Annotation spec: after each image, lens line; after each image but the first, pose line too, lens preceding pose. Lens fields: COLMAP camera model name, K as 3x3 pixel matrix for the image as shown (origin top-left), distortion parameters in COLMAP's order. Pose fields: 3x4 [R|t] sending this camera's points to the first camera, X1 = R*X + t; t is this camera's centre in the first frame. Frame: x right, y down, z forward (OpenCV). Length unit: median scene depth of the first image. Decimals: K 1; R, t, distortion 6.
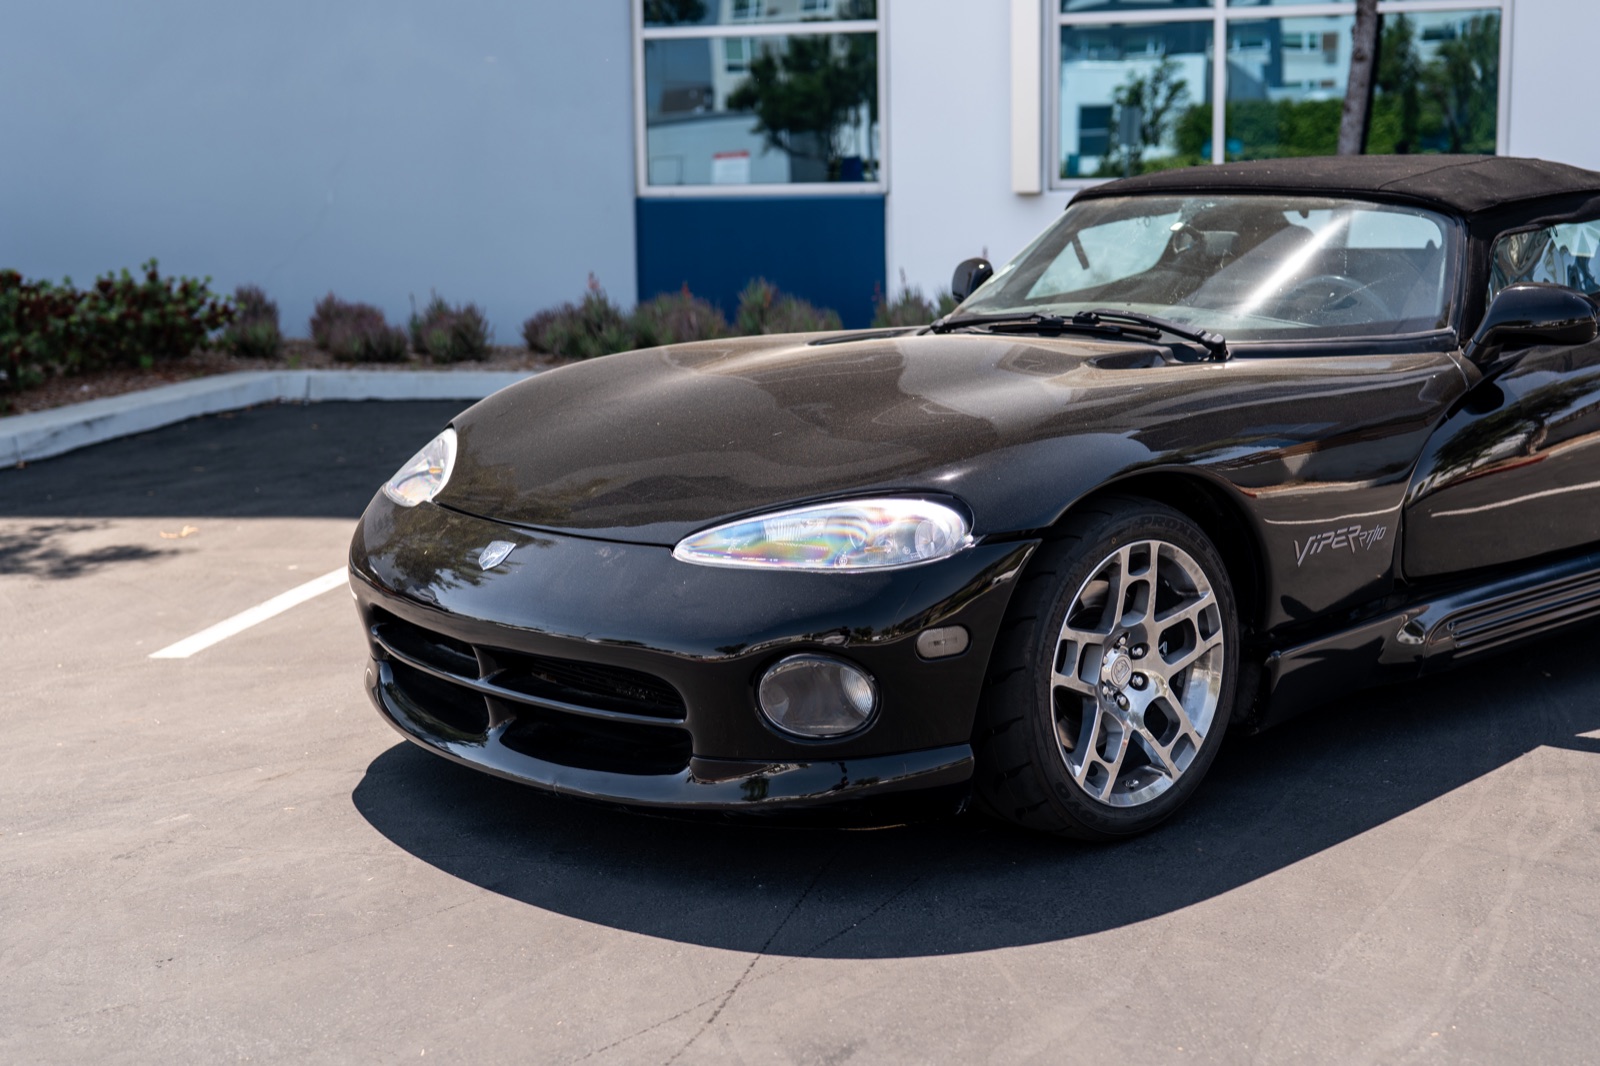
lens RADIAL K [[2164.6, 0, 799.9], [0, 2164.6, 457.8], [0, 0, 1]] dist [0.030446, -0.059600]
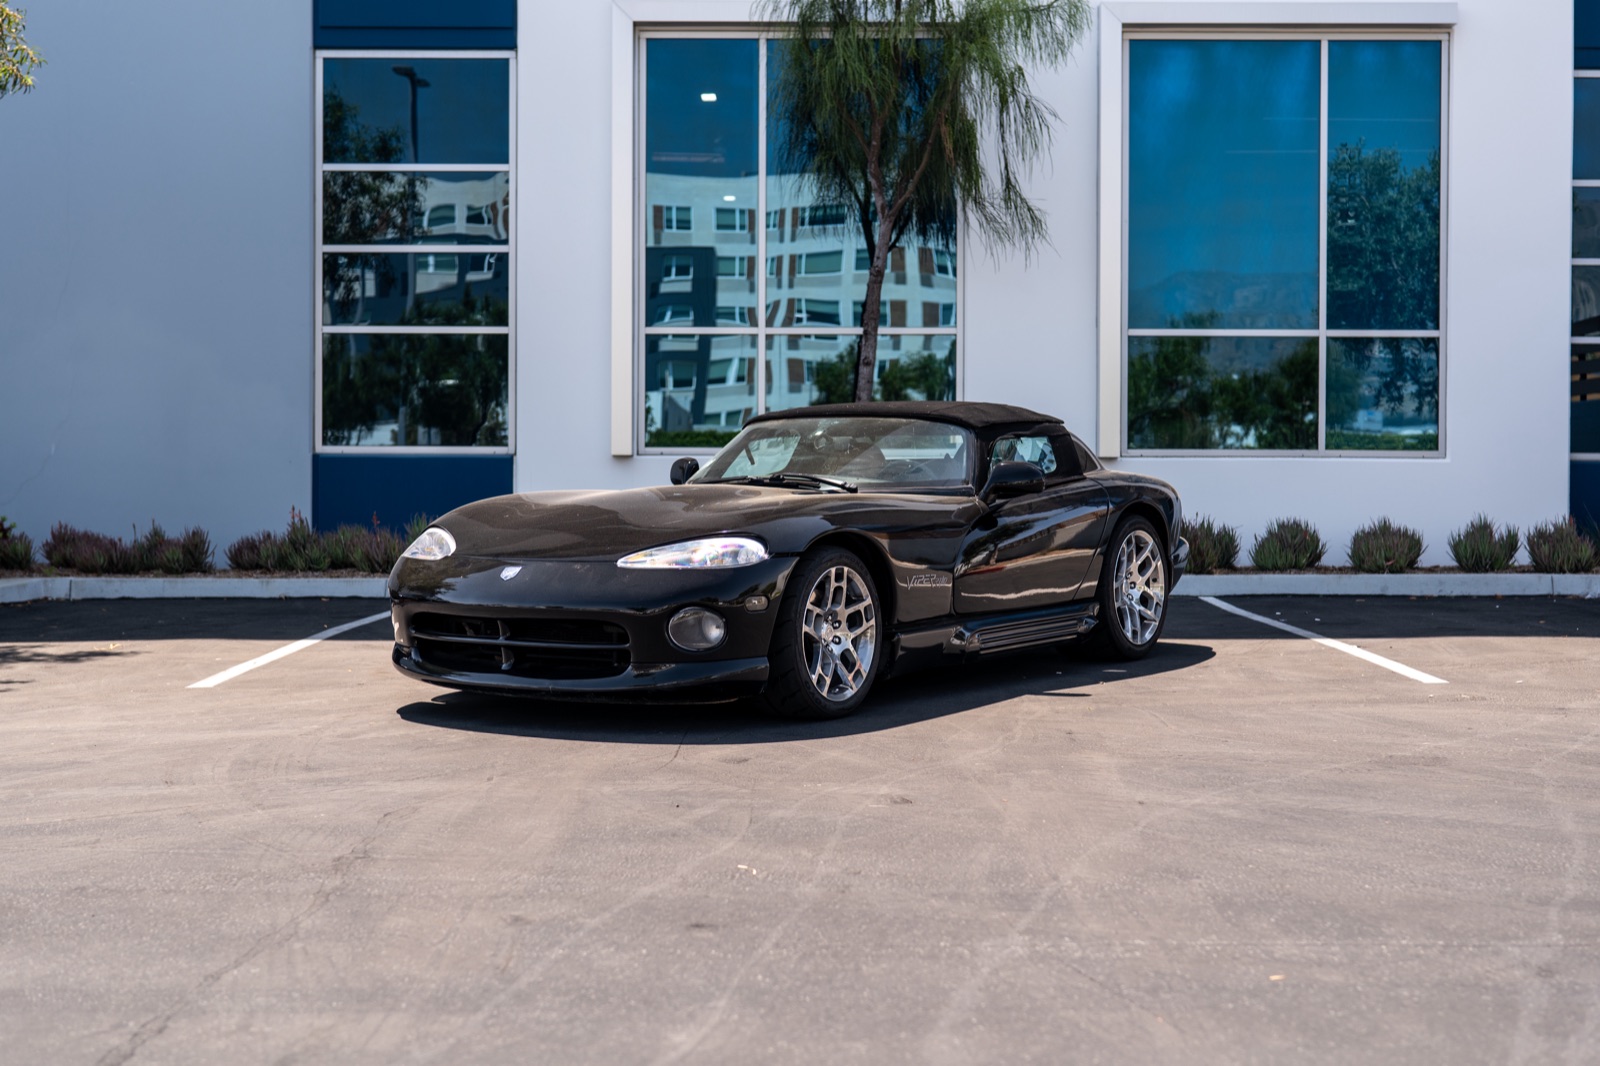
lens RADIAL K [[2164.6, 0, 799.9], [0, 2164.6, 457.8], [0, 0, 1]] dist [0.030446, -0.059600]
pose [[0.966204, 0.027379, 0.256321, -0.373898], [0.011645, 0.988693, -0.149502, 0.226047], [-0.257516, 0.147434, 0.954960, -0.869081]]
